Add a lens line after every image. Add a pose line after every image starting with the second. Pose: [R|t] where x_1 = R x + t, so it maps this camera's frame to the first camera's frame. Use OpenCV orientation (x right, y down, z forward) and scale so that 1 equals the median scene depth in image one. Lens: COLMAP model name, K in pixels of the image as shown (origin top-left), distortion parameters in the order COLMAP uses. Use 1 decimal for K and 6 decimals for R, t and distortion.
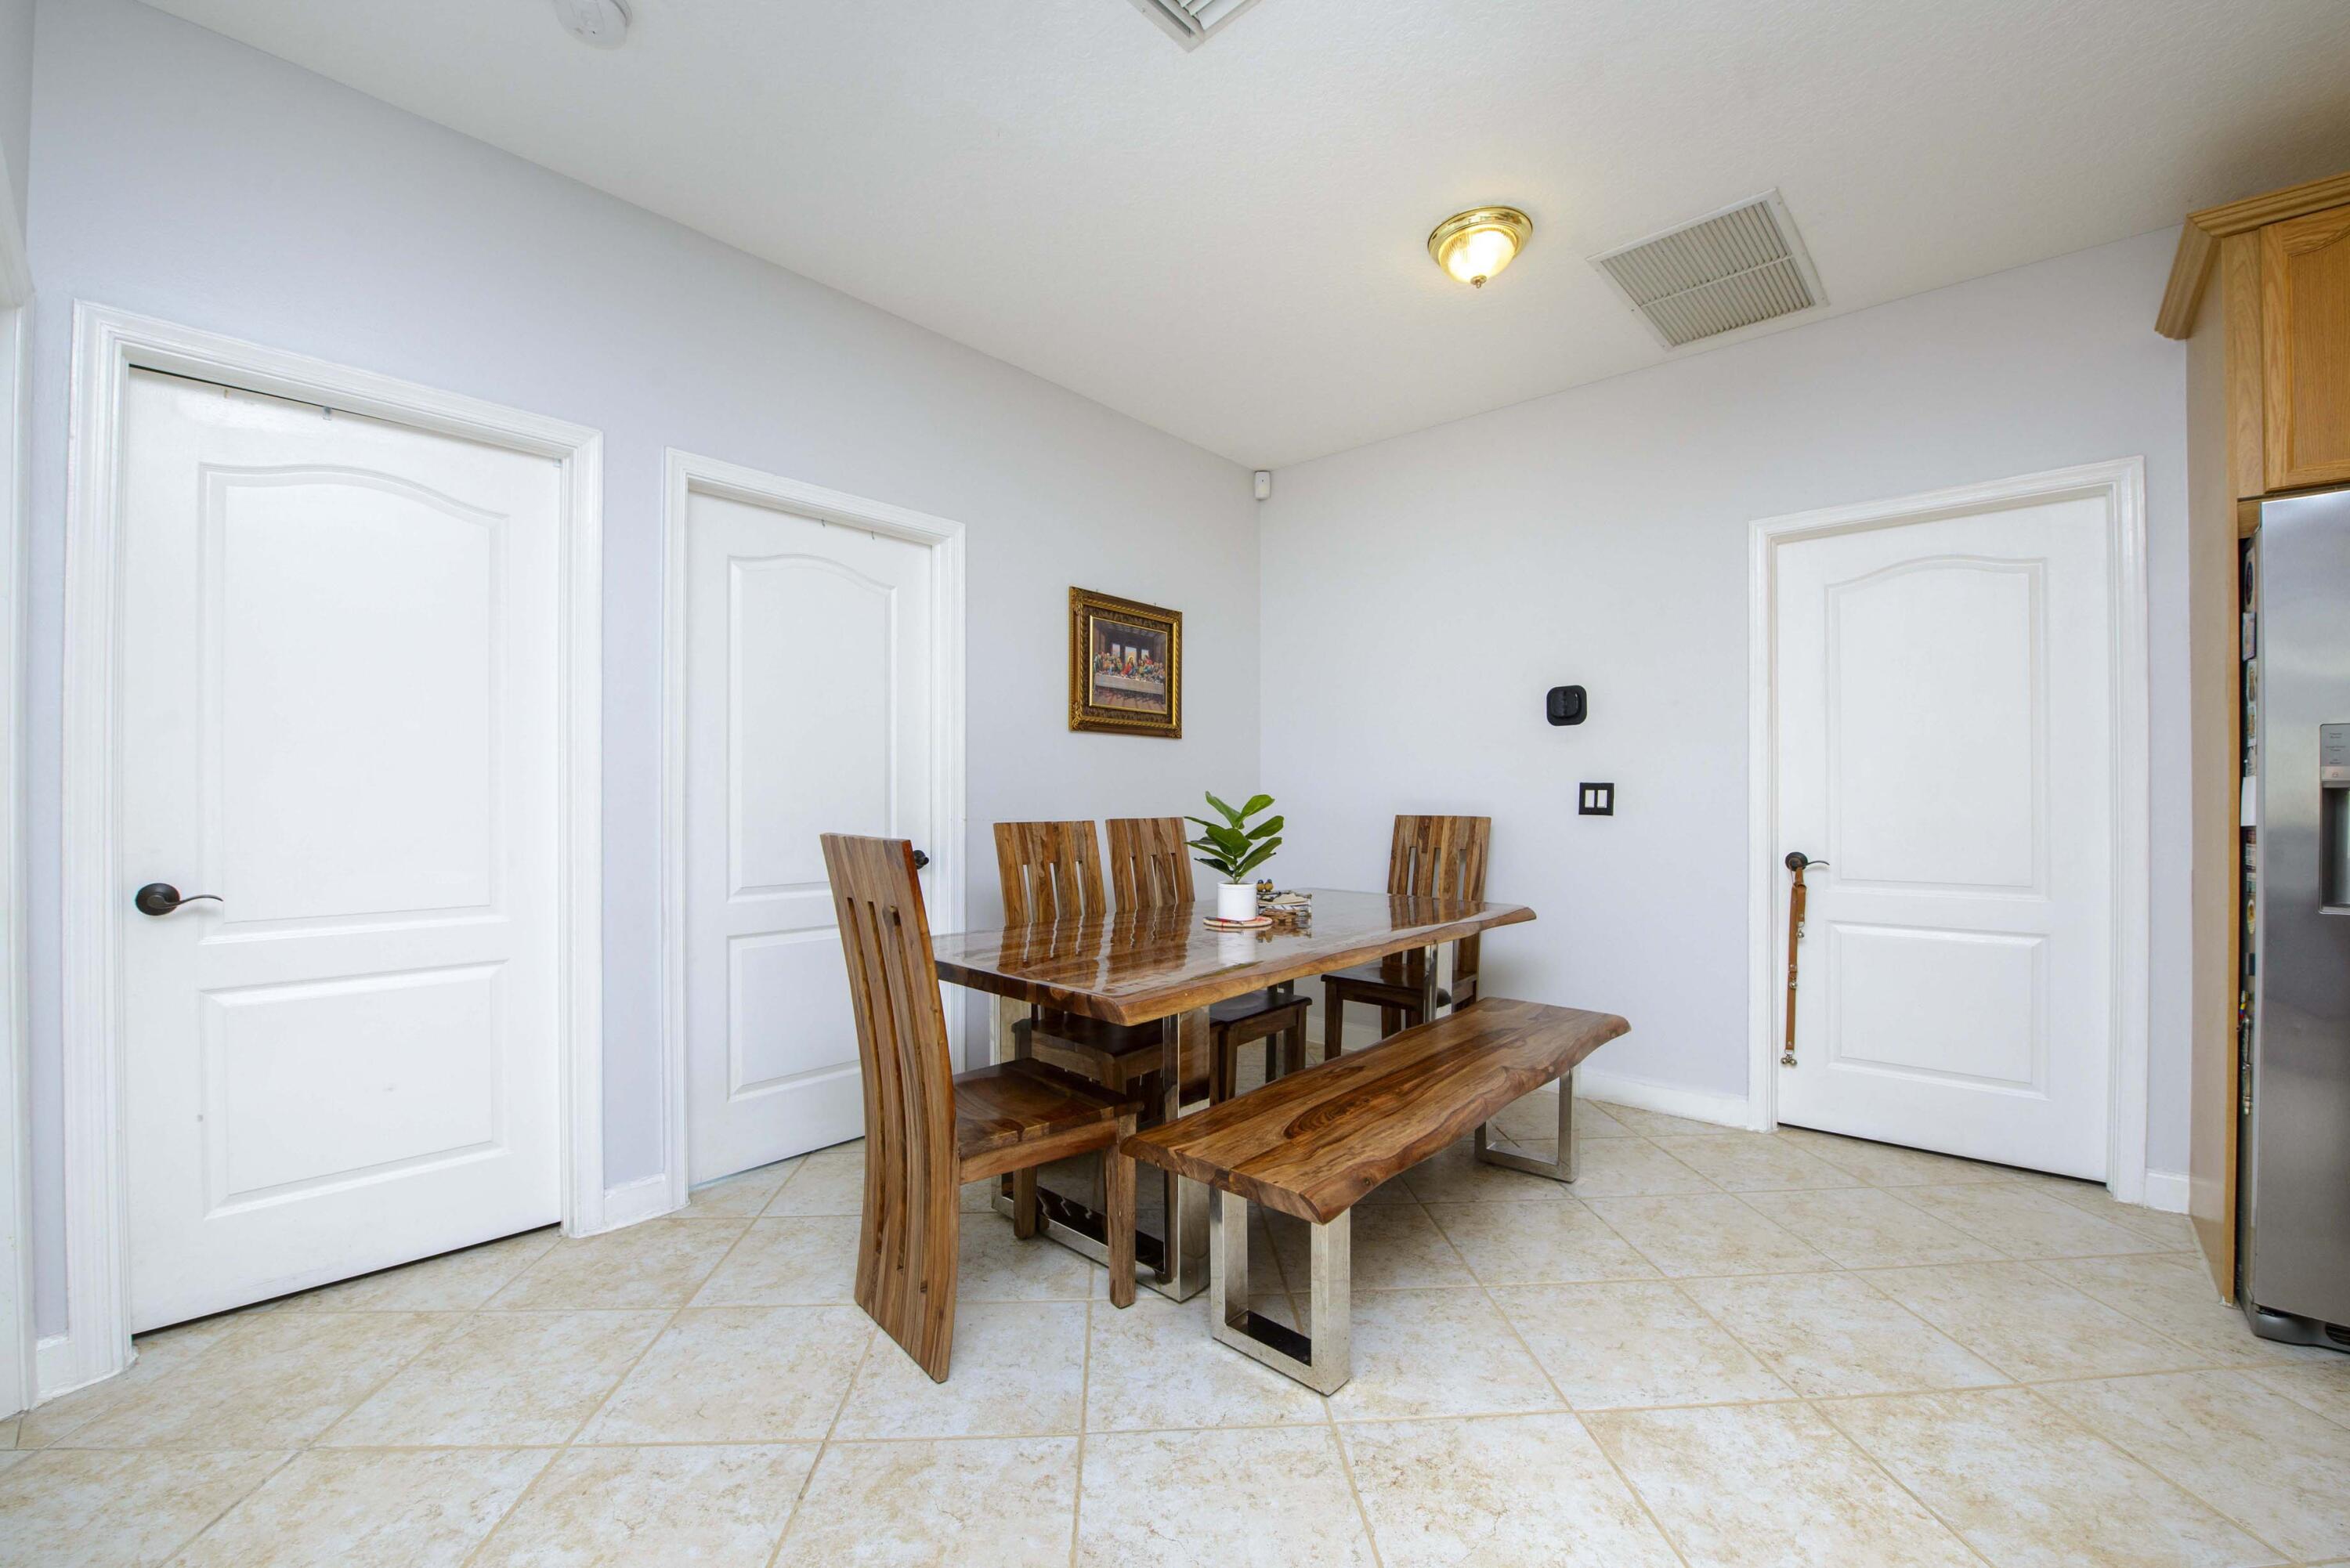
lens RADIAL K [[956.7, 0, 1175.0], [0, 956.7, 784.0], [0, 0, 1]] dist [-0.001591, -0.000287]
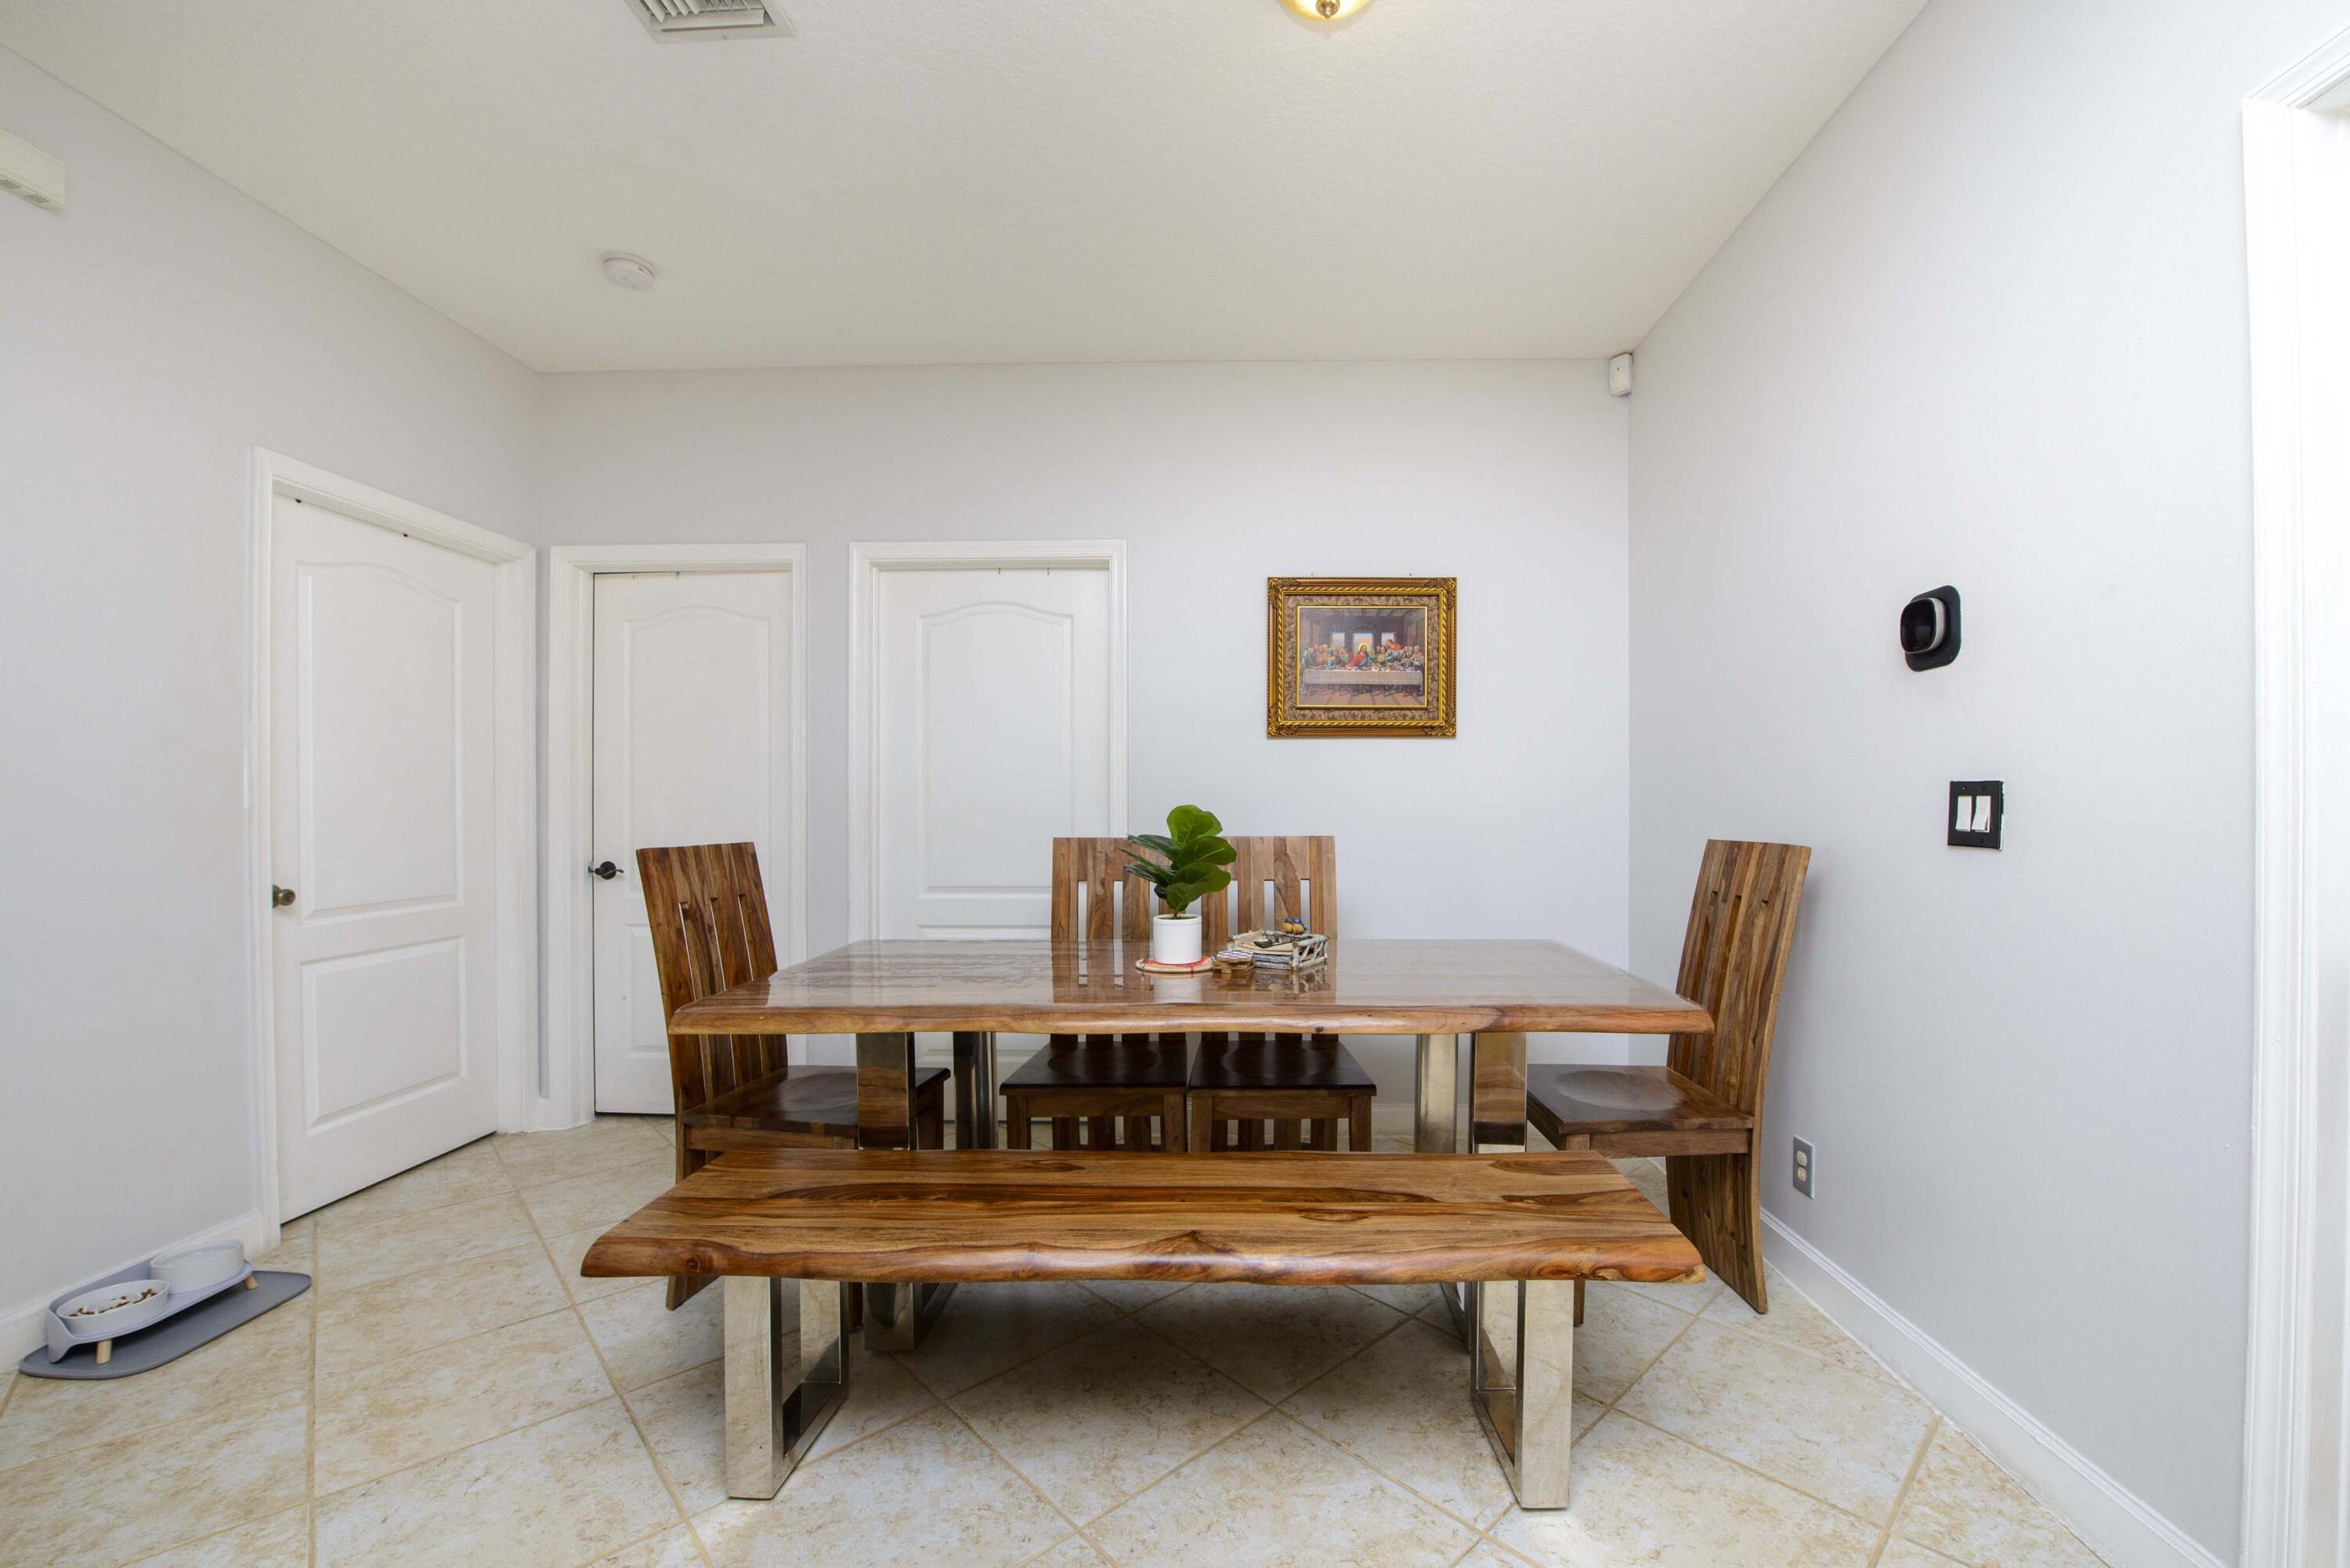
lens RADIAL K [[937.1, 0, 1177.2], [0, 937.1, 804.4], [0, 0, 1]] dist [-0.001090, -0.000049]
pose [[0.643131, -0.006280, -0.765730, 0.510698], [0.012174, 0.999924, 0.002024, 0.004408], [0.765659, -0.010624, 0.643159, 0.365623]]
